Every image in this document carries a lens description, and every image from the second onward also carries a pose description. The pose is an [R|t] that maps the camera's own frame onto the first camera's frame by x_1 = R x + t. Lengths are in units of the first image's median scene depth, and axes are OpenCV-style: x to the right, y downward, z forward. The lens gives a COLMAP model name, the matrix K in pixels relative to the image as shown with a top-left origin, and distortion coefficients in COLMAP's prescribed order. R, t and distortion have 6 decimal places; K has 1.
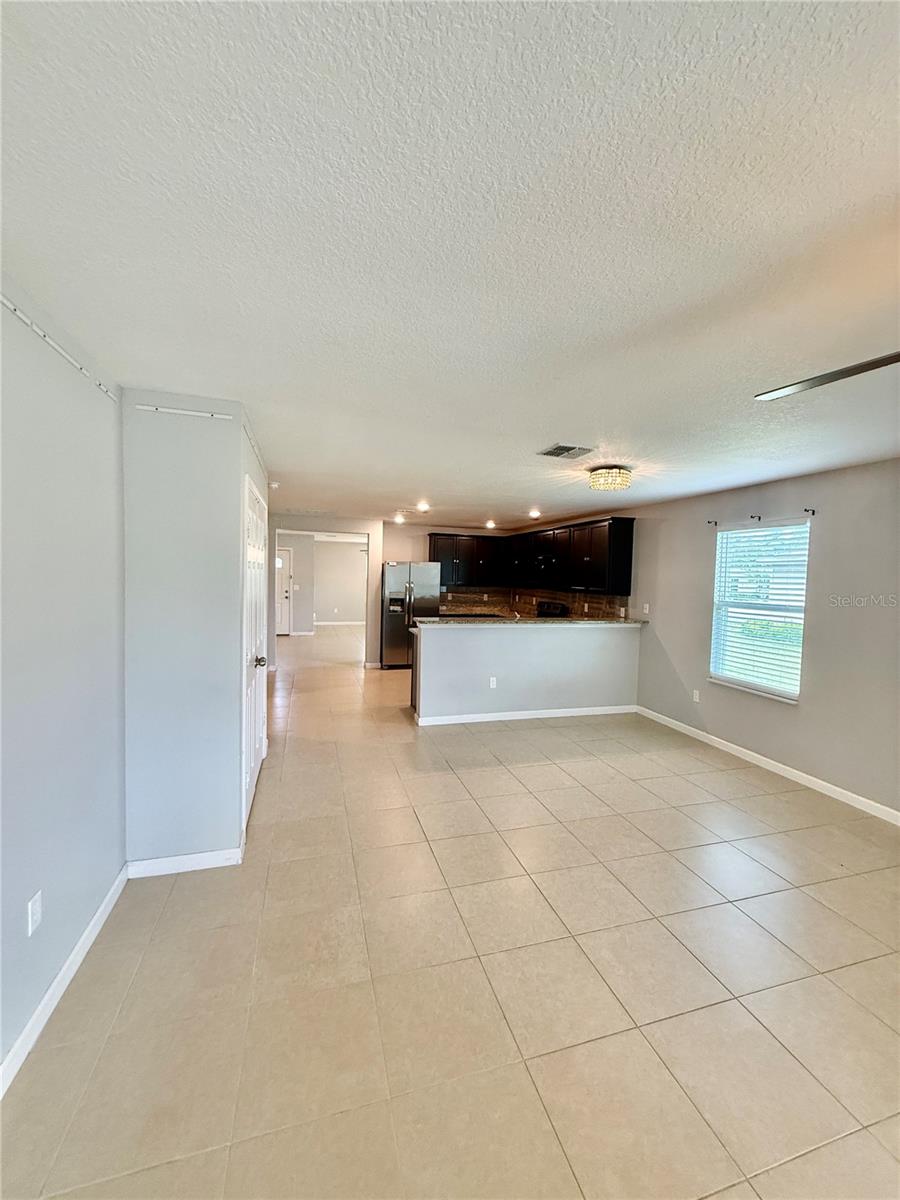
lens RADIAL K [[478.9, 0, 448.7], [0, 478.9, 594.8], [0, 0, 1]] dist [0.001500, -0.000092]
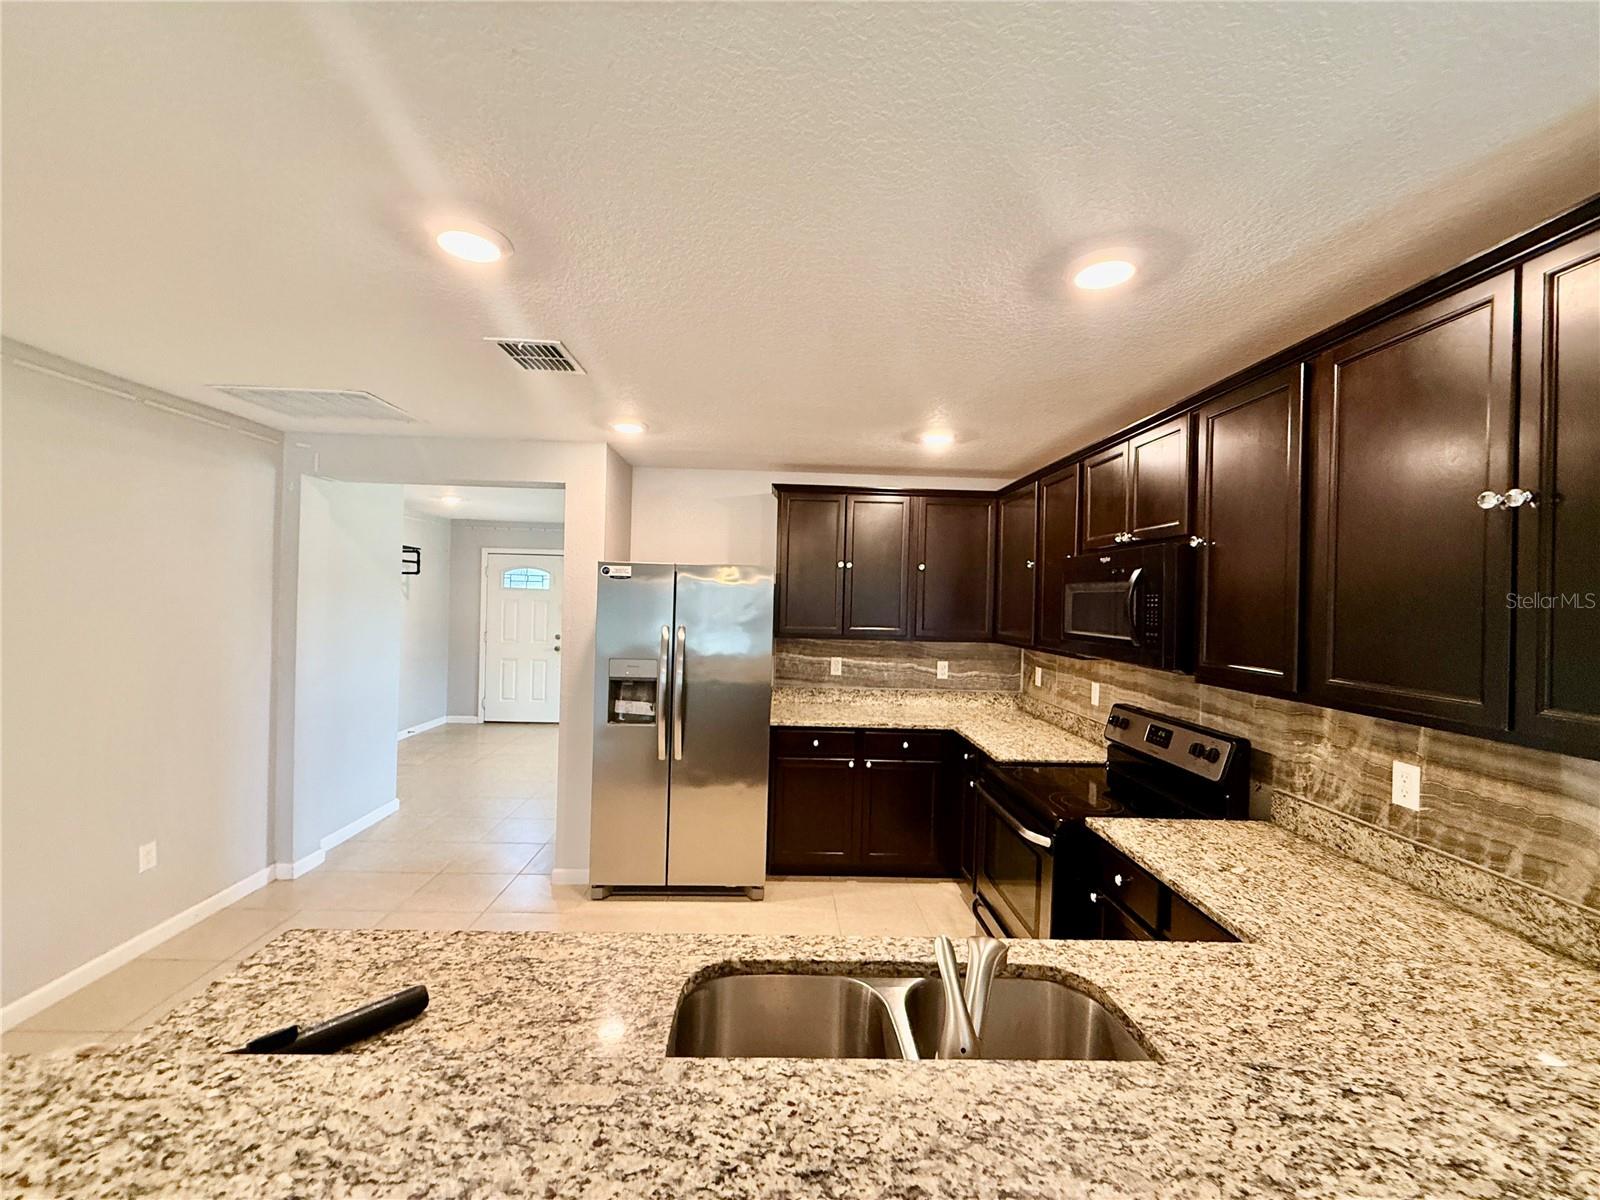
lens RADIAL K [[638.5, 0, 792.7], [0, 638.5, 601.7], [0, 0, 1]] dist [0.001500, -0.000092]
pose [[0.967422, 0.001692, -0.253165, 0.111931], [-0.013003, 0.998990, -0.043013, -0.028955], [0.252836, 0.044903, 0.966467, 0.654543]]
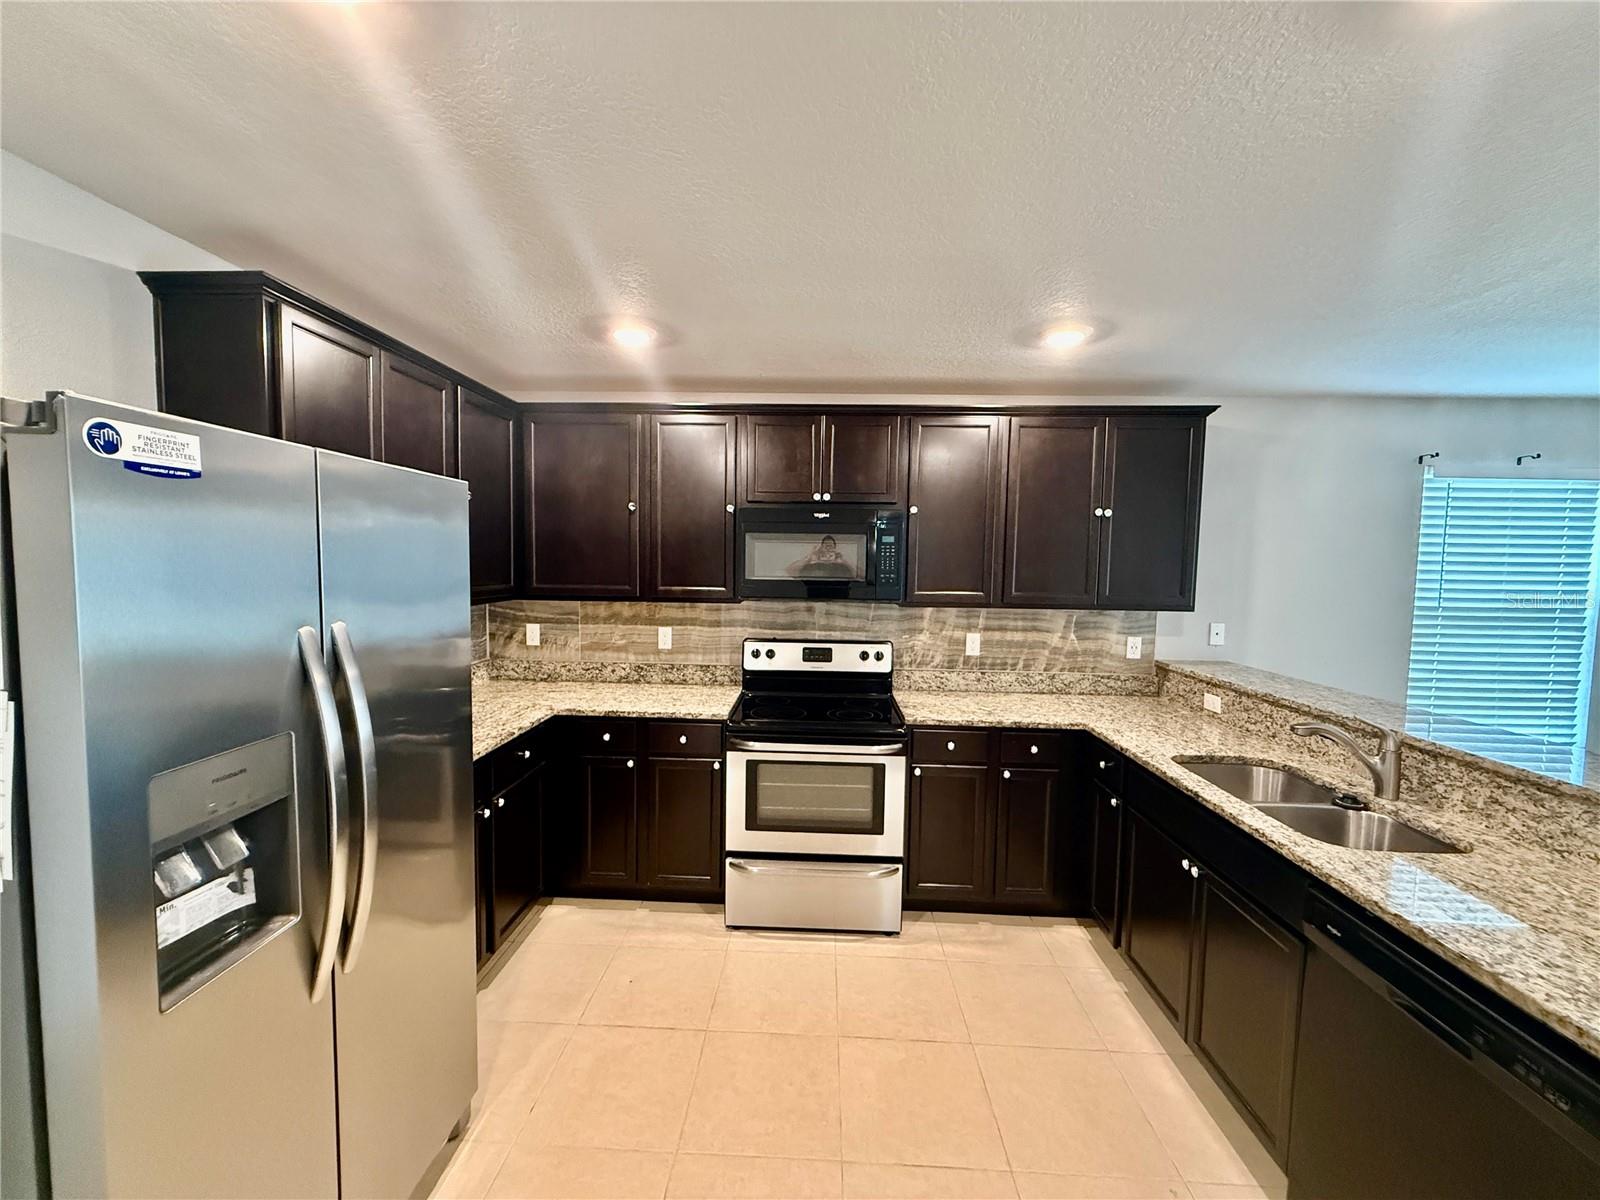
lens RADIAL K [[638.5, 0, 799.9], [0, 638.5, 596.5], [0, 0, 1]] dist [0.001500, -0.000092]
pose [[0.312516, -0.076990, 0.946787, -0.206167], [0.029942, 0.997013, 0.071191, -0.046380], [-0.949440, 0.006101, 0.313888, 0.913182]]
